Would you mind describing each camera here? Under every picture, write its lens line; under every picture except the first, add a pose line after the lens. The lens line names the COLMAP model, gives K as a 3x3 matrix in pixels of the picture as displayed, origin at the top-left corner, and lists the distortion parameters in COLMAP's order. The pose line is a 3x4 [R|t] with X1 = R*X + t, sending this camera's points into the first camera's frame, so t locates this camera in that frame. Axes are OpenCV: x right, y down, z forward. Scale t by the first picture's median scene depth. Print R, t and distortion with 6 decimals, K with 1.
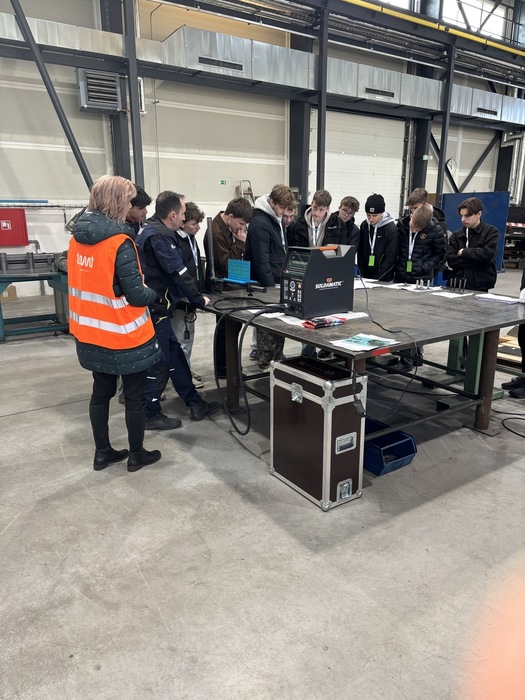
lens RADIAL K [[533.9, 0, 262.5], [0, 533.9, 350.0], [0, 0, 1]] dist [0.096989, -0.110620]
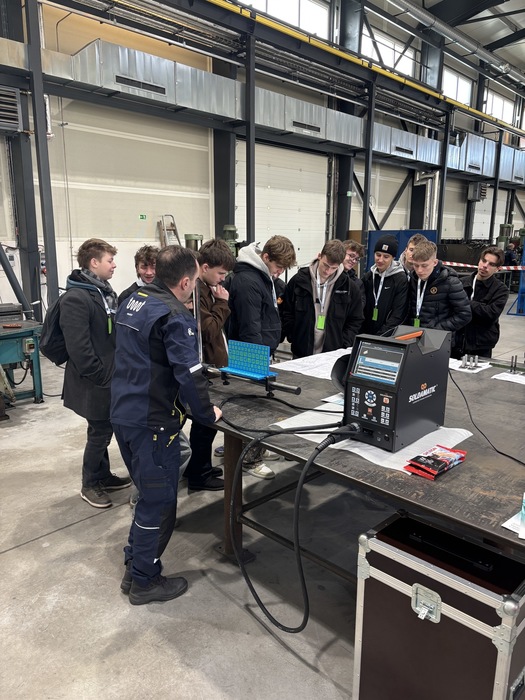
lens RADIAL K [[533.9, 0, 262.5], [0, 533.9, 350.0], [0, 0, 1]] dist [0.096989, -0.110620]
pose [[0.982869, -0.033461, 0.181243, -0.047597], [0.043007, 0.997873, -0.048997, -0.039475], [-0.179218, 0.055953, 0.982217, 0.103952]]
